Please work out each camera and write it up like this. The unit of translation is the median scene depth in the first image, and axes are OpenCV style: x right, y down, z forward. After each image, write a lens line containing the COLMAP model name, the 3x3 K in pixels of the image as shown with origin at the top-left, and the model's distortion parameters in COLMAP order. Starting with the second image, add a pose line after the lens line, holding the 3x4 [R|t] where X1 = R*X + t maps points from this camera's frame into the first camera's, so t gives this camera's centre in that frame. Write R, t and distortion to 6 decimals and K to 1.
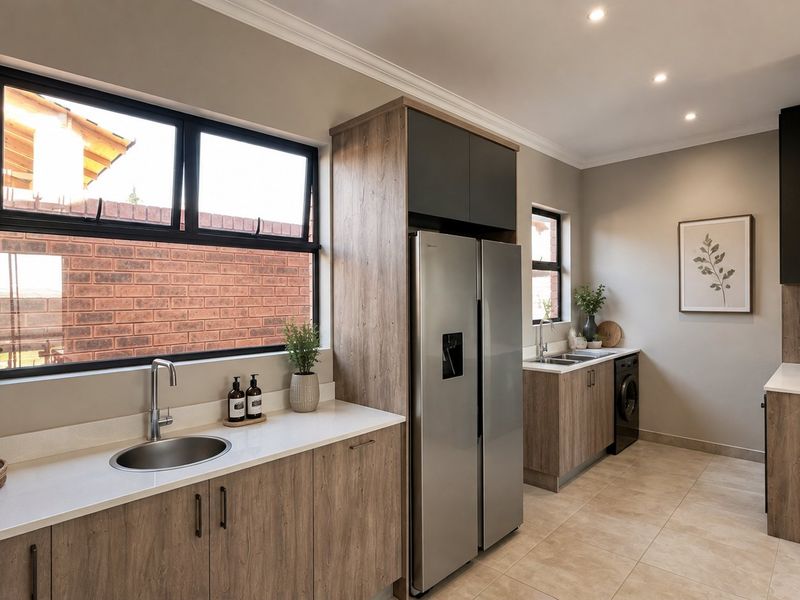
lens RADIAL K [[440.4, 0, 400.2], [0, 440.4, 297.4], [0, 0, 1]] dist [0.021122, 0.000717]
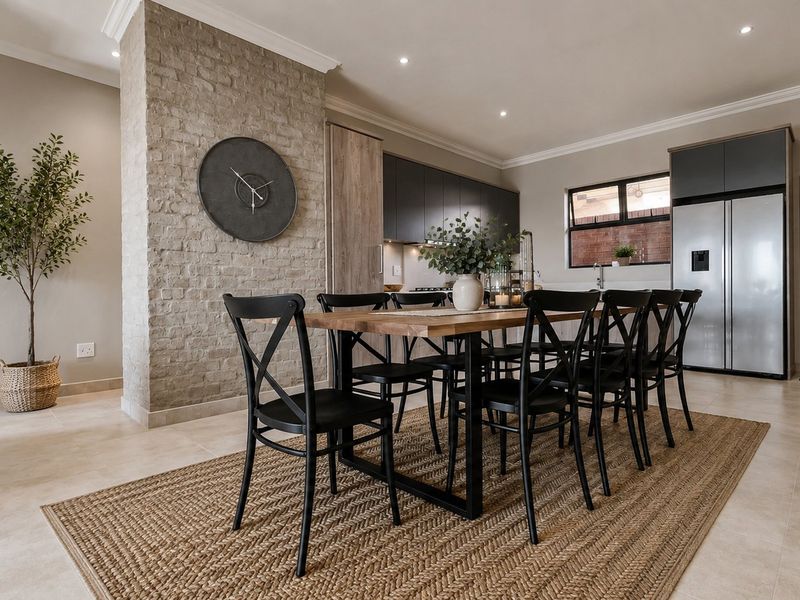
lens RADIAL K [[440.4, 0, 399.8], [0, 440.4, 299.2], [0, 0, 1]] dist [0.021122, 0.000717]
pose [[-0.025342, 0.021629, -0.999445, 1.928982], [0.003988, 0.999760, 0.021534, 0.226890], [0.999671, -0.003440, -0.025422, -0.274620]]
